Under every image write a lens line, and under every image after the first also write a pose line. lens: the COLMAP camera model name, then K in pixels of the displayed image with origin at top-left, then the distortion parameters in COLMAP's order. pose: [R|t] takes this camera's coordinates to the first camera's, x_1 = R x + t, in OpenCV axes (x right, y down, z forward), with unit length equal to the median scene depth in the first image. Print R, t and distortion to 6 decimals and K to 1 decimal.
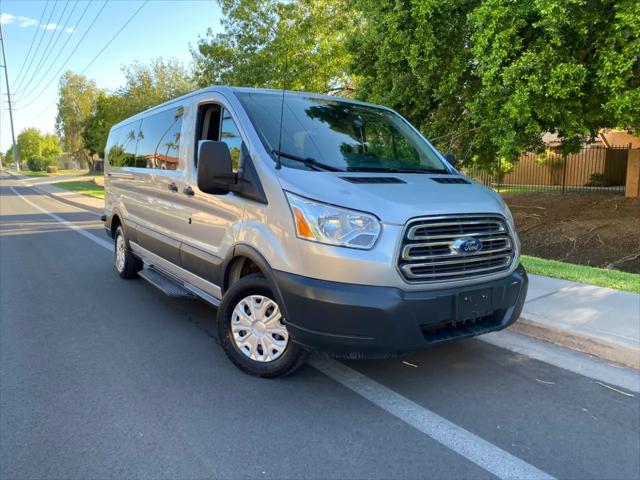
lens RADIAL K [[494.7, 0, 311.4], [0, 494.7, 235.7], [0, 0, 1]] dist [0.029492, -0.020739]
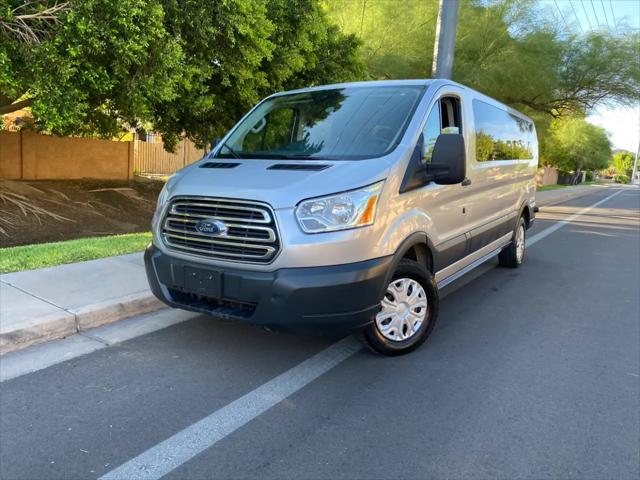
lens RADIAL K [[494.7, 0, 319.9], [0, 494.7, 243.0], [0, 0, 1]] dist [0.029492, -0.020739]
pose [[0.383072, 0.134372, -0.913893, 0.643341], [-0.112950, 0.988753, 0.098034, -0.035873], [0.916787, 0.065670, 0.393941, 0.376133]]
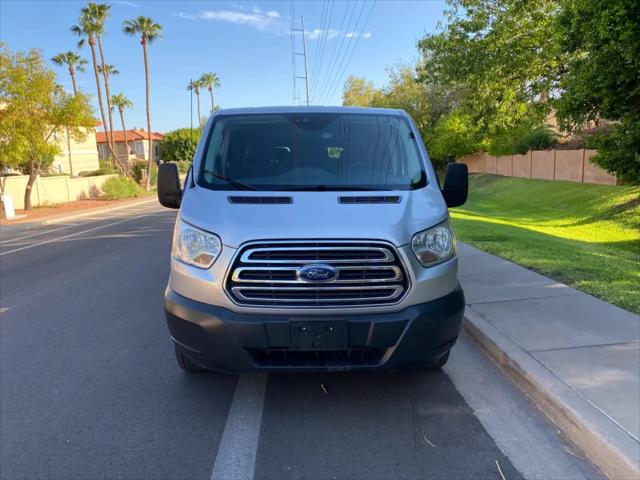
lens RADIAL K [[494.7, 0, 304.7], [0, 494.7, 236.6], [0, 0, 1]] dist [0.029492, -0.020739]
pose [[0.846611, 0.055745, -0.529285, 0.368096], [-0.046003, 0.998442, 0.031575, -0.036344], [0.530220, -0.002383, 0.847857, 0.089892]]
